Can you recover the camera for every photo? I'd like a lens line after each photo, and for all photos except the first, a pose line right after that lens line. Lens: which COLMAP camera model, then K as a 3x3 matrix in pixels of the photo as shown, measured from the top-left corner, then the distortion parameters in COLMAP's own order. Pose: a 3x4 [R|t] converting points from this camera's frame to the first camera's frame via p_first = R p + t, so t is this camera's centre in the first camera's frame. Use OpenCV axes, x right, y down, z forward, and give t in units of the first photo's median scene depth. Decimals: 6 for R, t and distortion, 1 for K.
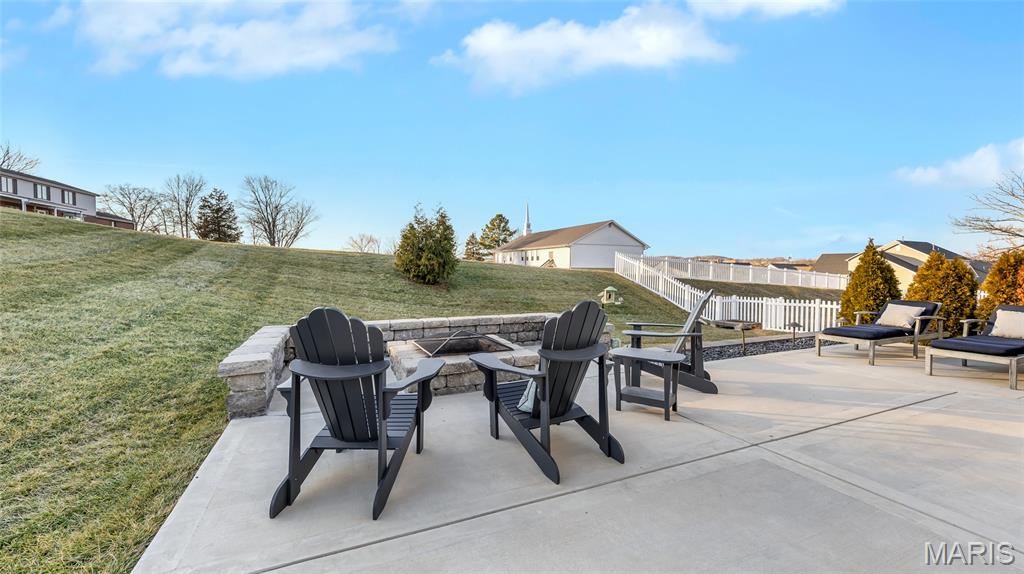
lens RADIAL K [[414.5, 0, 511.4], [0, 414.5, 281.9], [0, 0, 1]] dist [0.001820, 0.000032]
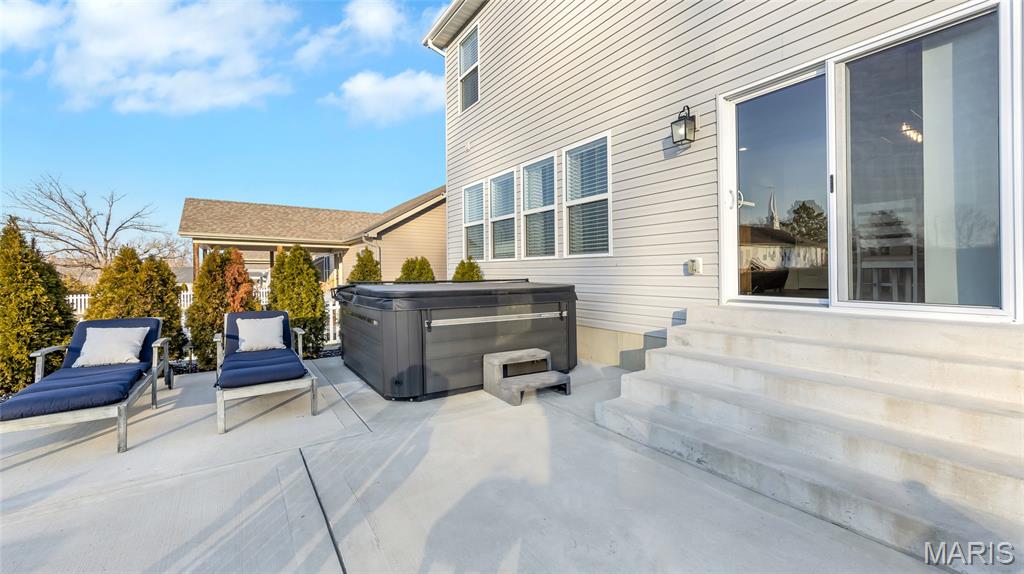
lens RADIAL K [[414.5, 0, 504.7], [0, 414.5, 271.8], [0, 0, 1]] dist [0.001820, 0.000032]
pose [[-0.155266, -0.001521, 0.987872, 0.225669], [0.032897, 0.999436, 0.006709, -0.011998], [-0.987325, 0.033540, -0.155128, 0.495498]]
